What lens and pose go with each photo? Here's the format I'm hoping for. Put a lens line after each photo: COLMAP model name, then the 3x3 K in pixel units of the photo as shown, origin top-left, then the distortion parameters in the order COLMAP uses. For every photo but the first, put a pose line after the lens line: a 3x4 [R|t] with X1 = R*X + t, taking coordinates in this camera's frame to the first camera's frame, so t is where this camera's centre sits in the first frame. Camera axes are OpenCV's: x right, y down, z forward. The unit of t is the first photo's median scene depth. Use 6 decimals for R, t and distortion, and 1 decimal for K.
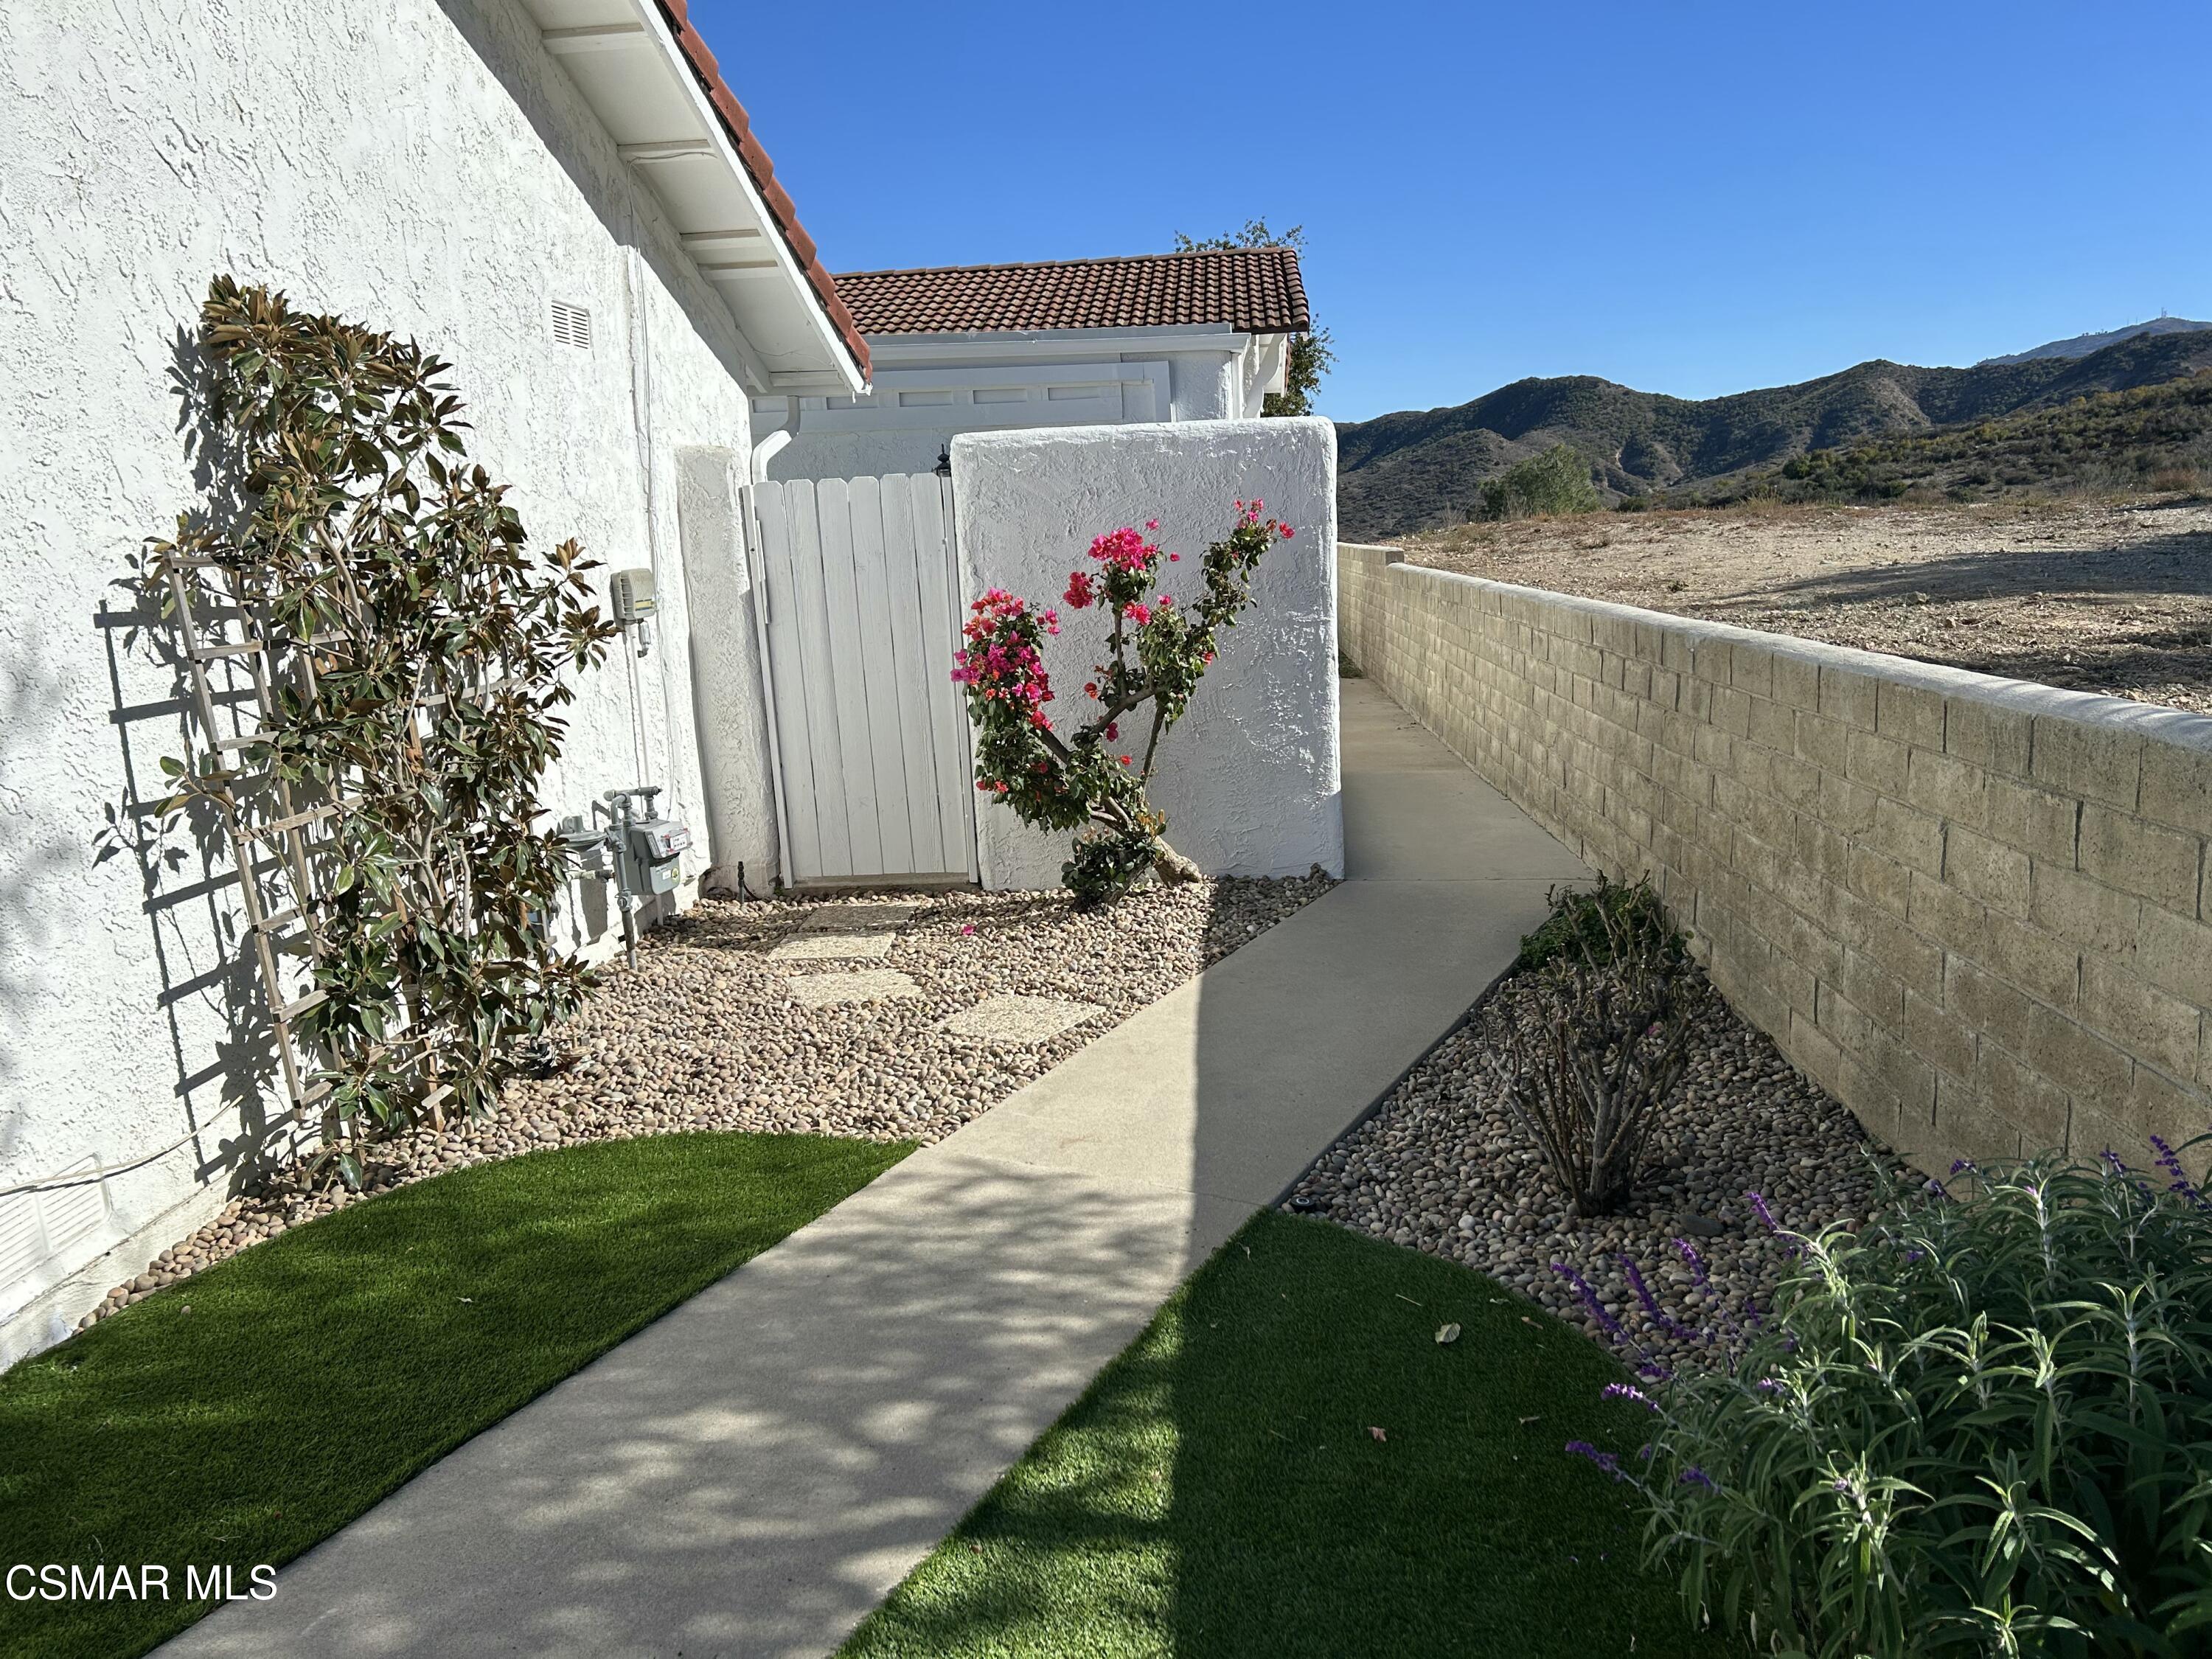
lens RADIAL K [[1655.9, 0, 1143.2], [0, 1655.9, 837.1], [0, 0, 1]] dist [0.082833, -0.098236]
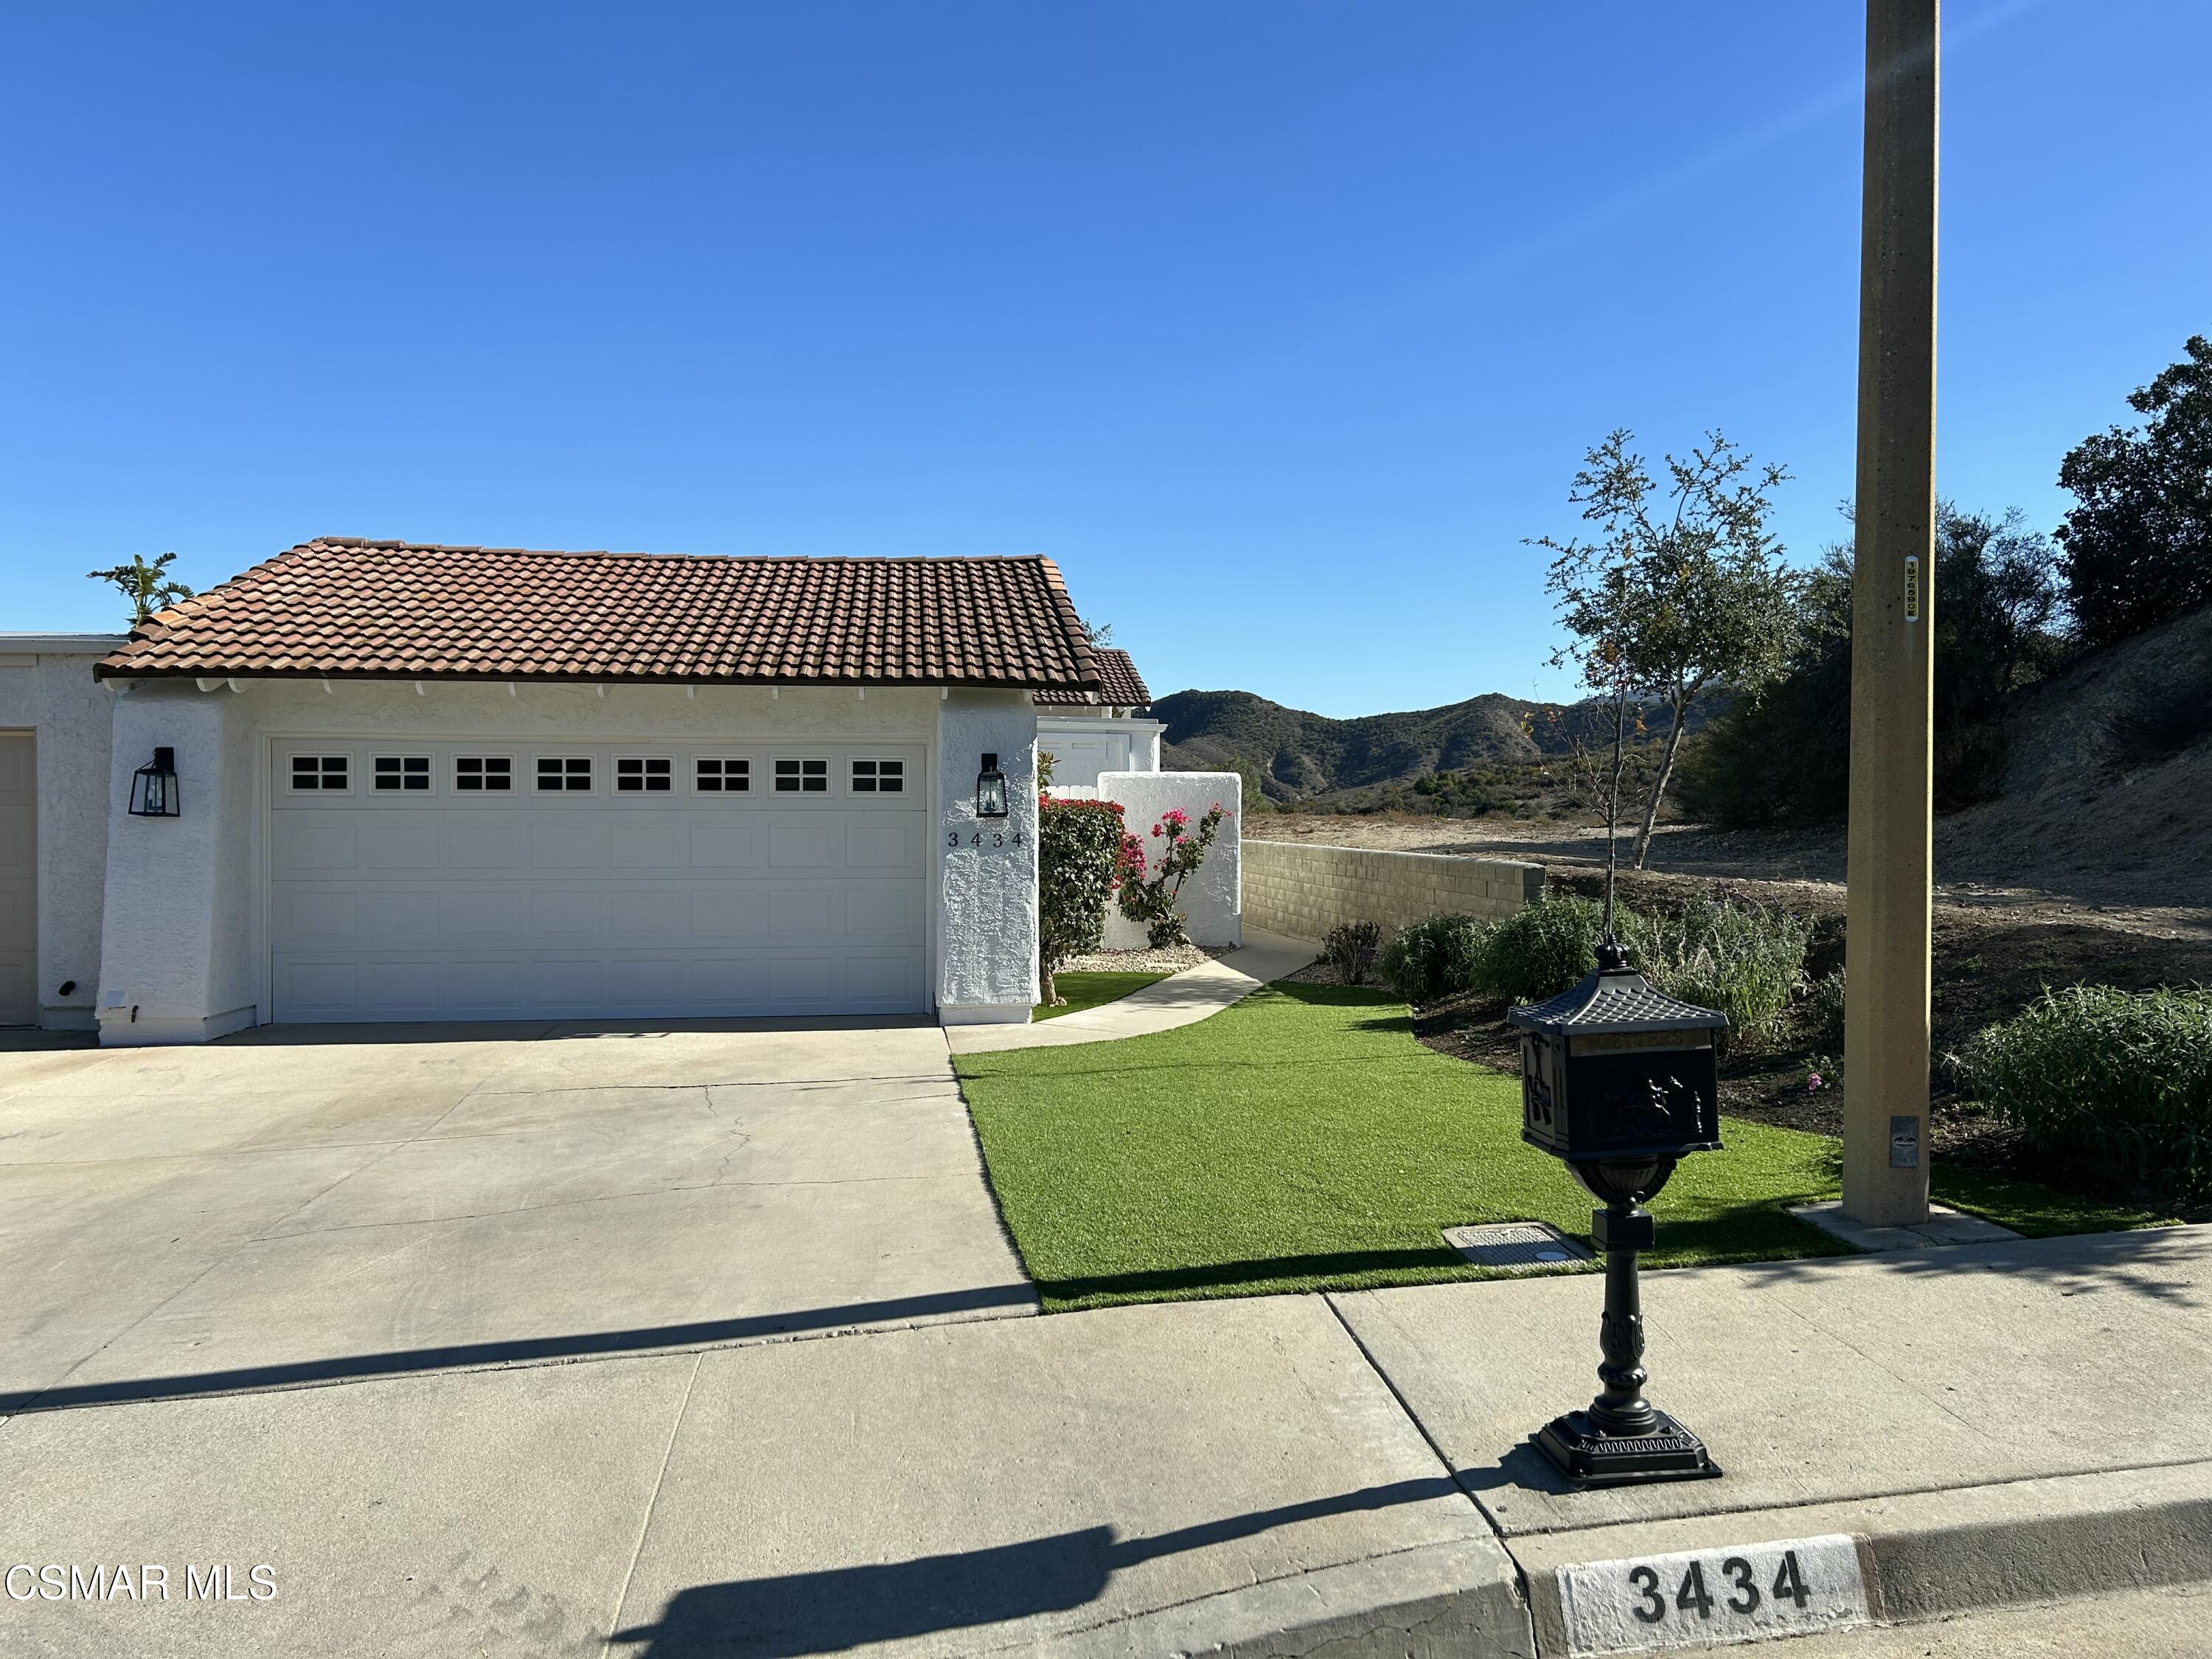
lens RADIAL K [[1655.9, 0, 1099.9], [0, 1655.9, 839.2], [0, 0, 1]] dist [0.082833, -0.098236]
pose [[0.984495, 0.042896, 0.170085, -0.531056], [-0.013607, 0.985392, -0.169757, 0.294864], [-0.174882, 0.164810, 0.970698, -1.461850]]
